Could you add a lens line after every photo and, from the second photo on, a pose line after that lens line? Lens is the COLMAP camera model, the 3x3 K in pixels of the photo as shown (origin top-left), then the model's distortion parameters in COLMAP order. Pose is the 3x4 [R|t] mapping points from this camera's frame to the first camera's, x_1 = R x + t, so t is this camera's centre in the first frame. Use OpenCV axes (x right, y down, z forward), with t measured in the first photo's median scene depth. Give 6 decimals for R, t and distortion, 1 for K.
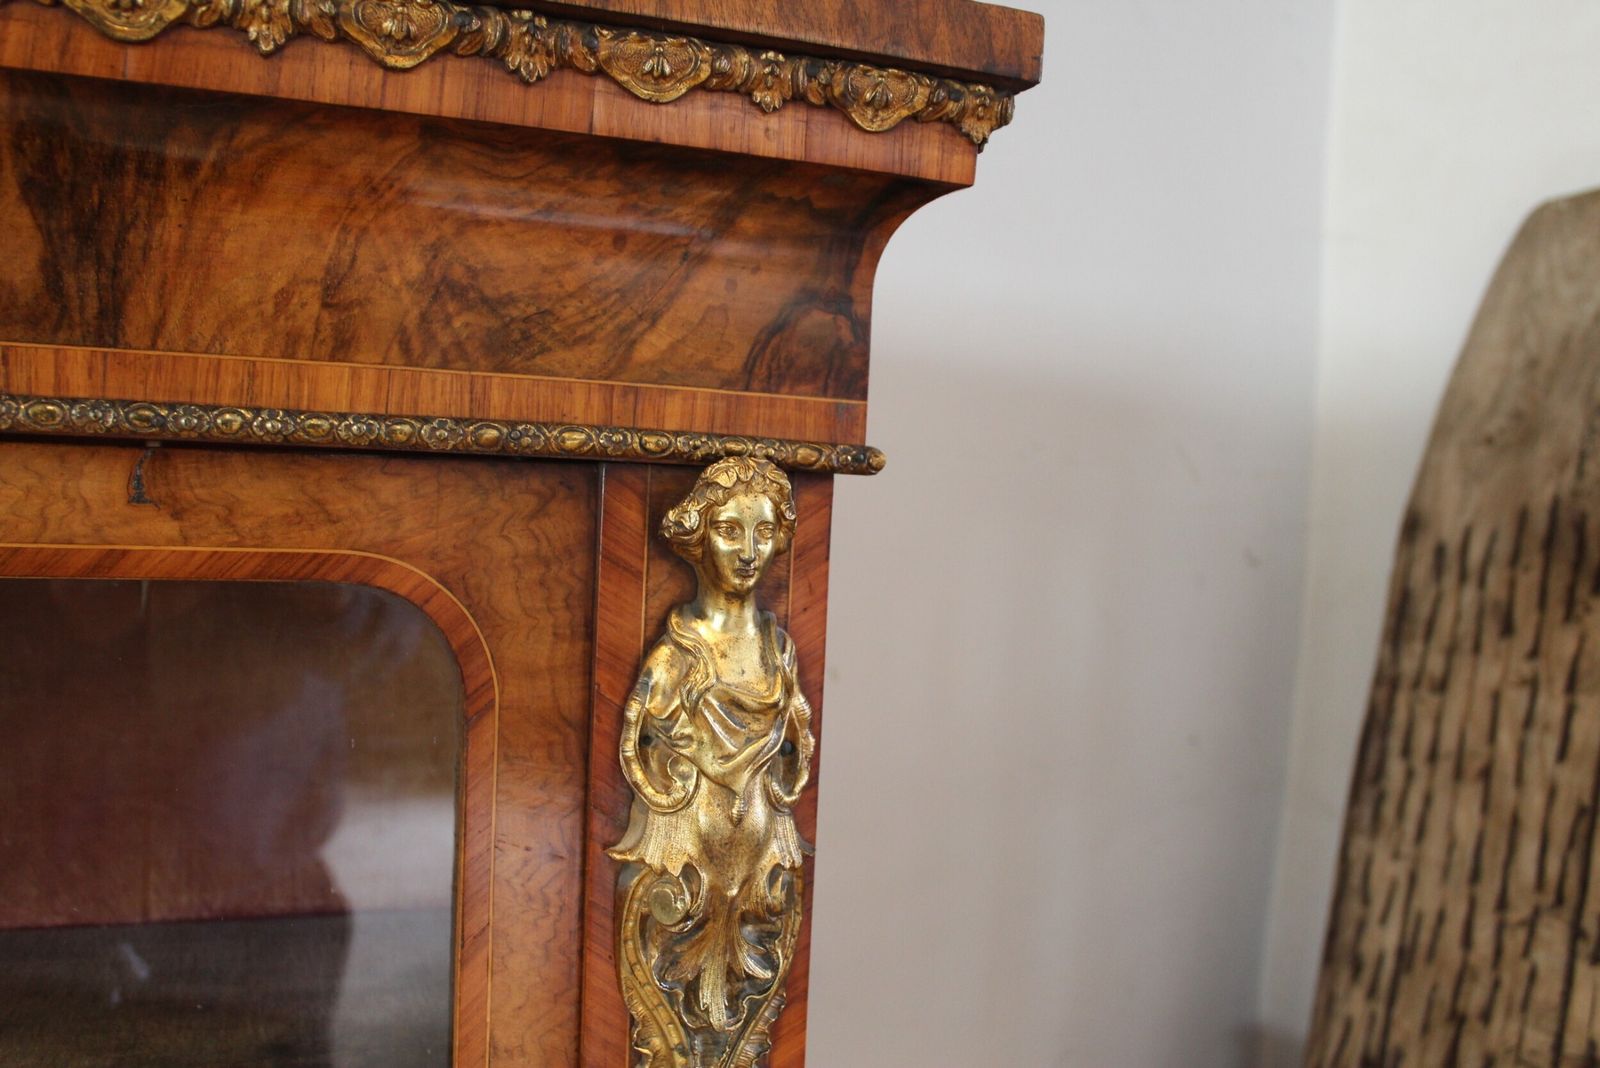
lens RADIAL K [[1409.9, 0, 774.2], [0, 1409.9, 546.6], [0, 0, 1]] dist [-0.152171, 0.137066]
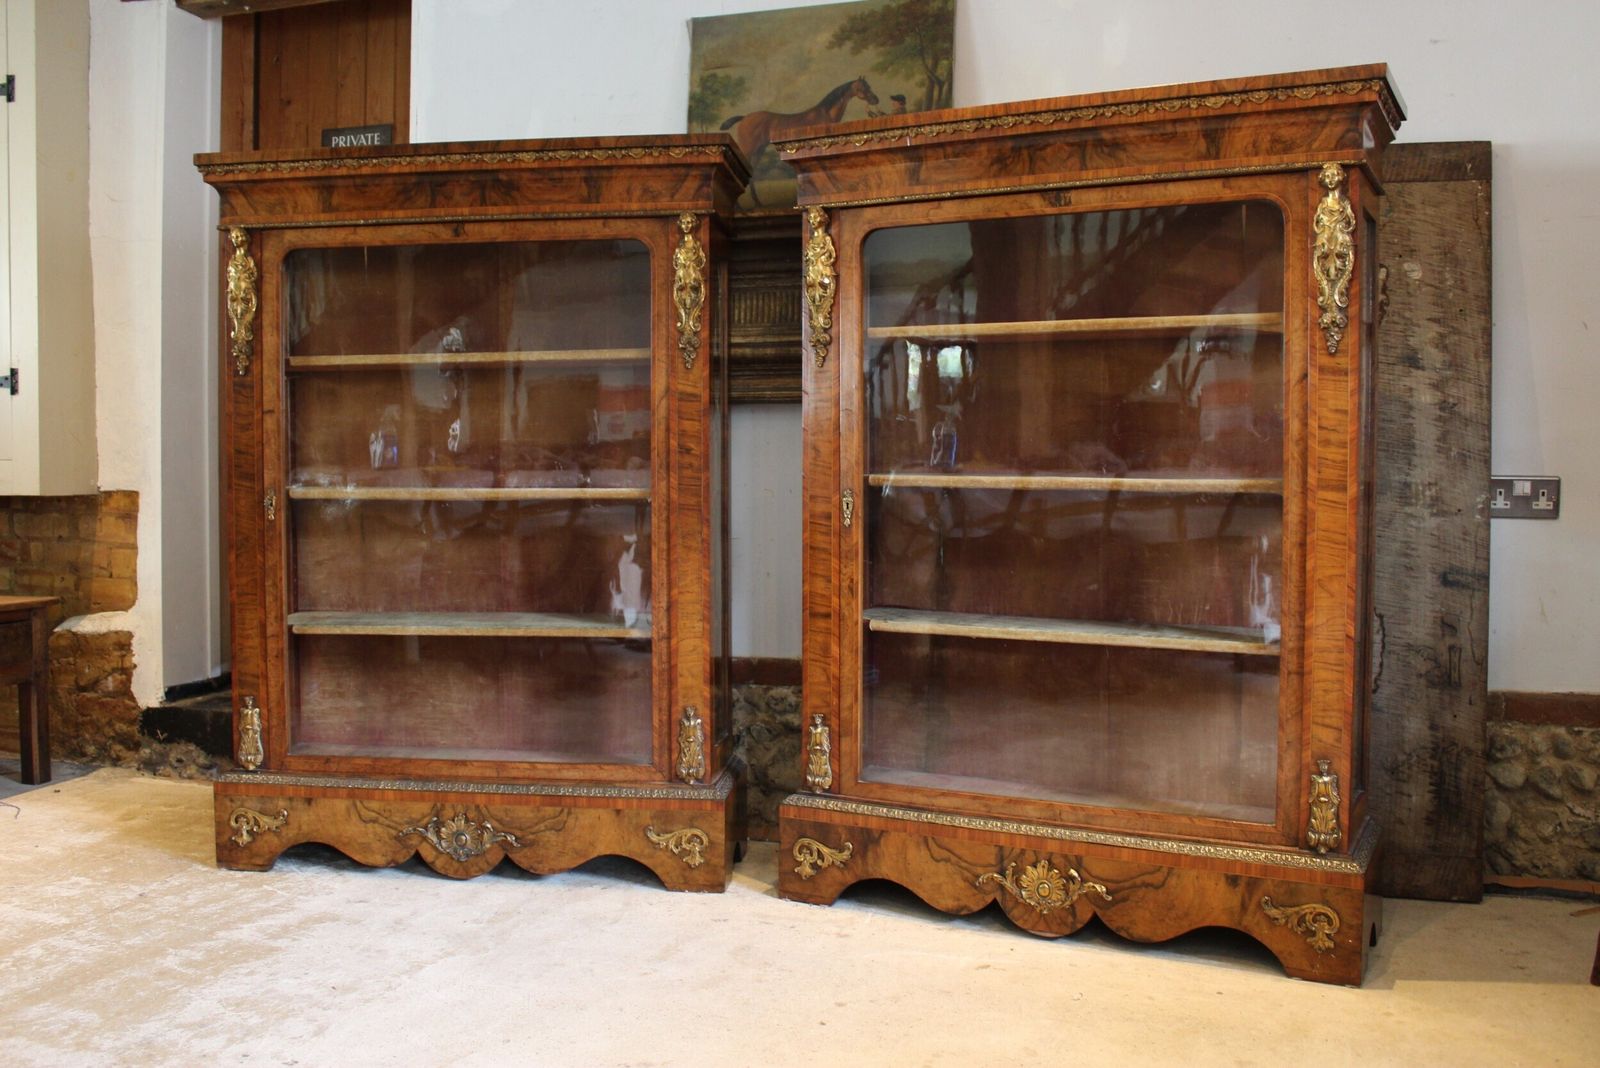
lens RADIAL K [[1409.9, 0, 794.1], [0, 1409.9, 525.6], [0, 0, 1]] dist [-0.152171, 0.137066]
pose [[0.656102, -0.007775, -0.754632, 0.808049], [-0.009836, 0.999774, -0.018853, 0.451453], [0.754608, 0.019792, 0.655877, -1.229171]]
